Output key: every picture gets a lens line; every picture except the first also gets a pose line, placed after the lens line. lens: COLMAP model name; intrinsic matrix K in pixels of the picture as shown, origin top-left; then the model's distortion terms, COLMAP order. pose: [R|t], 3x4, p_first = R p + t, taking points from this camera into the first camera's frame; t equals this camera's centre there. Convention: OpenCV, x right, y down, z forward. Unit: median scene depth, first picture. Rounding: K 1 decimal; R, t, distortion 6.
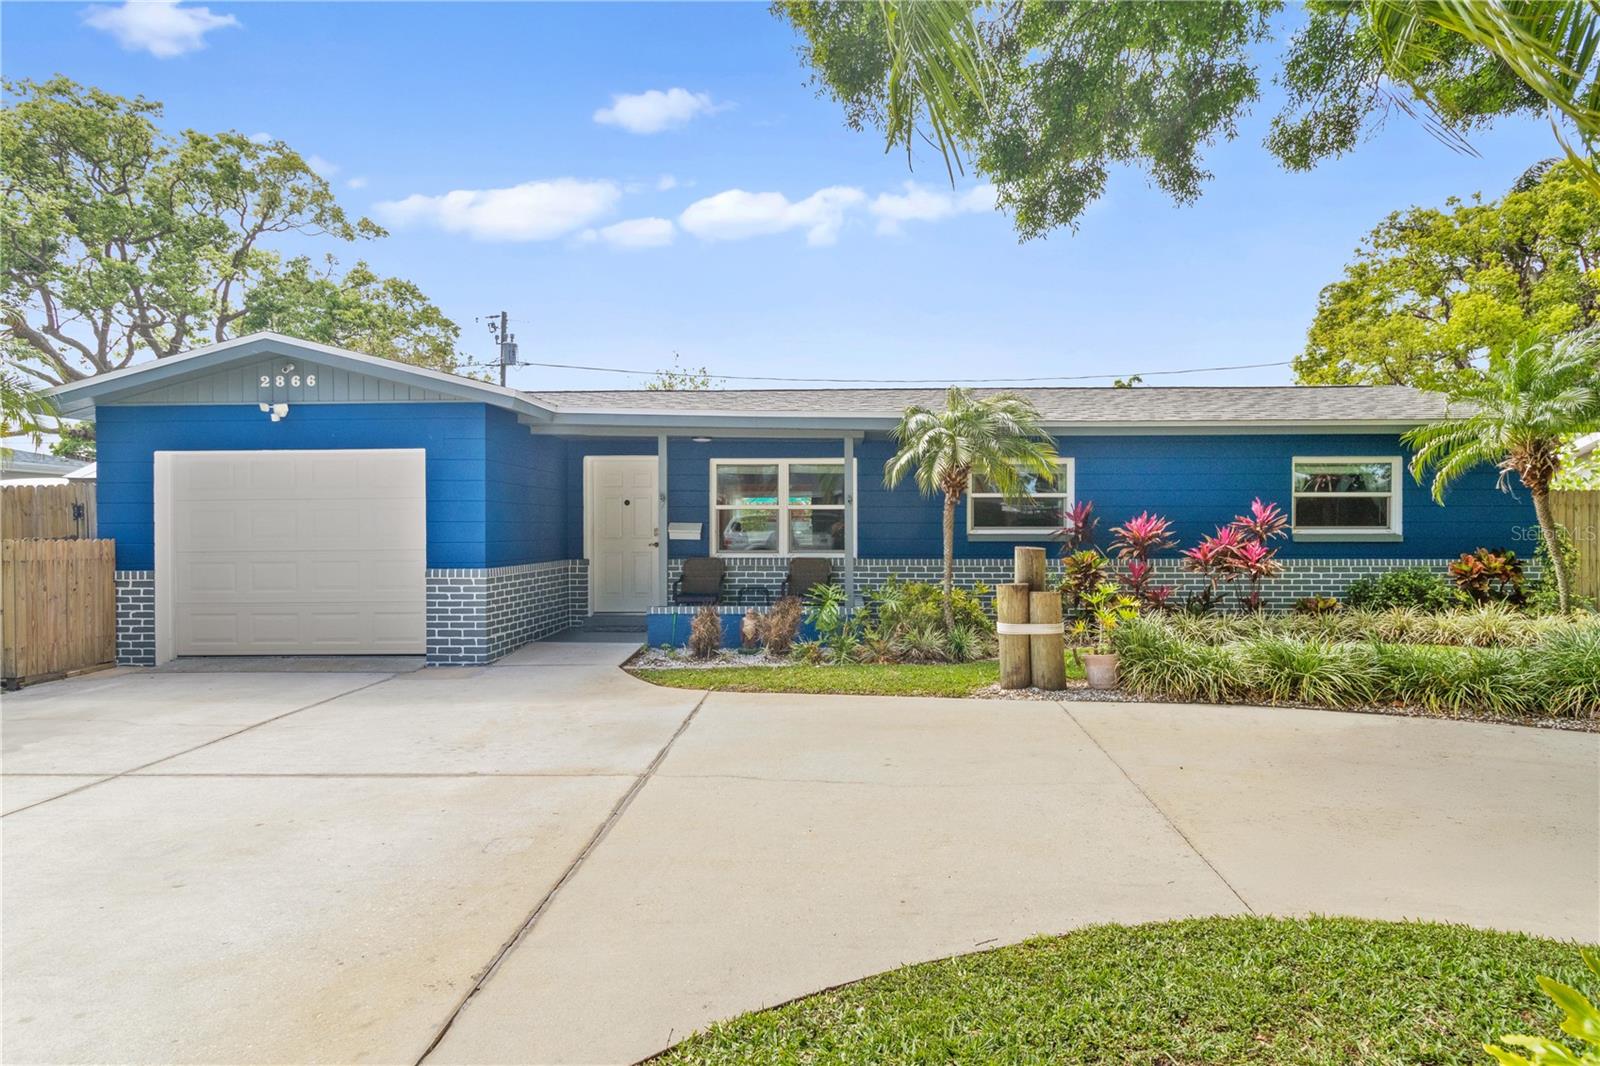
lens RADIAL K [[838.2, 0, 800.0], [0, 838.2, 533.0], [0, 0, 1]] dist [0.002727, 0.001361]
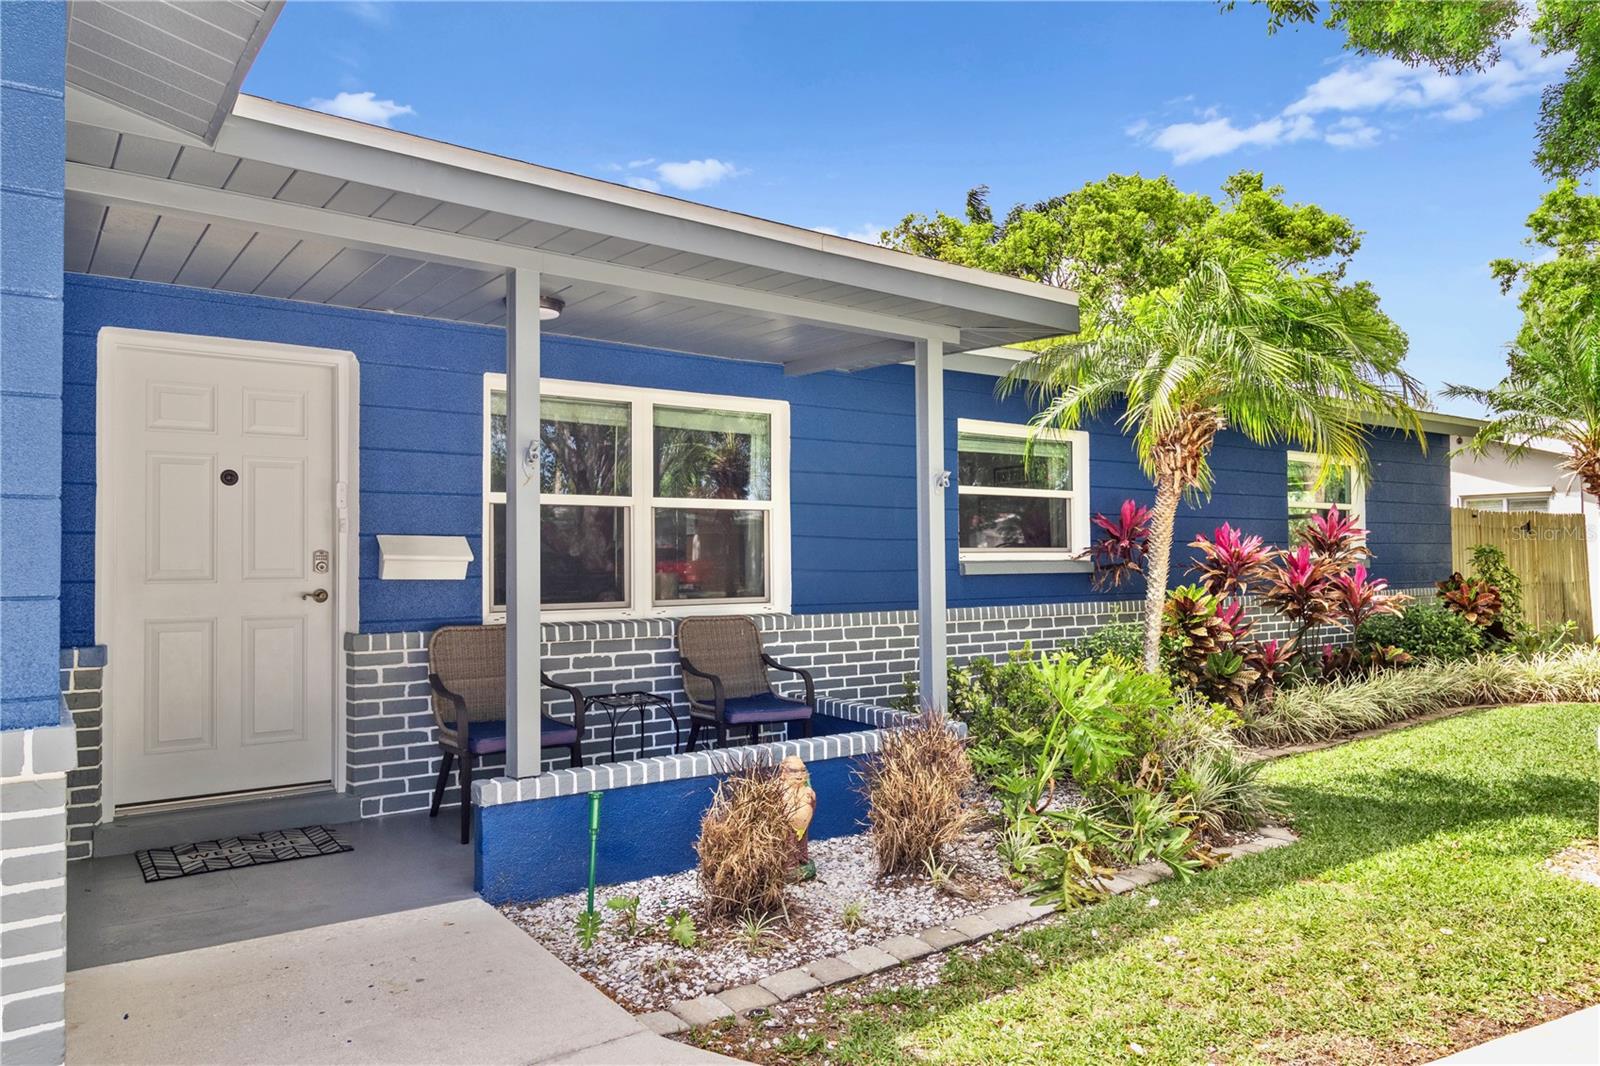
lens RADIAL K [[1061.7, 0, 800.0], [0, 1061.7, 533.0], [0, 0, 1]] dist [0.002236, 0.000283]
pose [[0.793500, 0.011183, 0.608468, -0.331049], [0.009230, 0.999495, -0.030406, 0.003096], [-0.608501, 0.029744, 0.792996, 0.581025]]
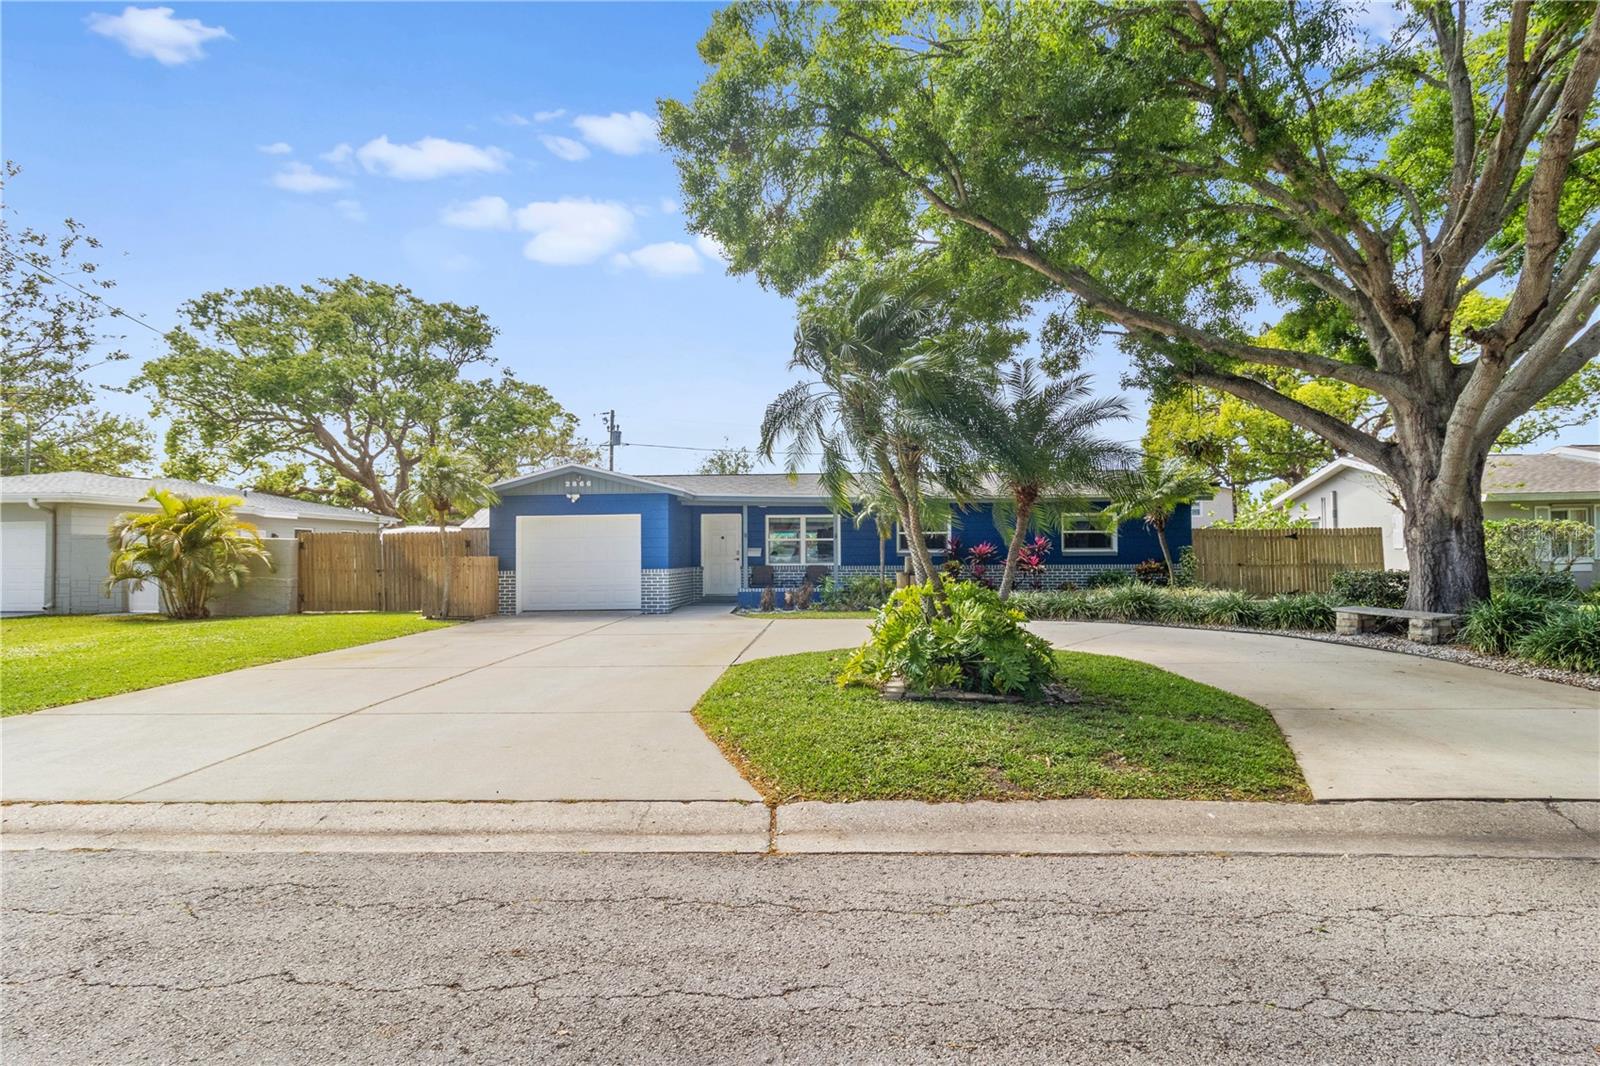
lens RADIAL K [[655.9, 0, 800.0], [0, 655.9, 533.0], [0, 0, 1]] dist [0.001881, 0.000236]
pose [[0.999911, -0.005830, -0.012029, -0.009618], [0.005370, 0.999268, -0.037866, 0.013153], [0.012241, 0.037798, 0.999210, -0.597809]]
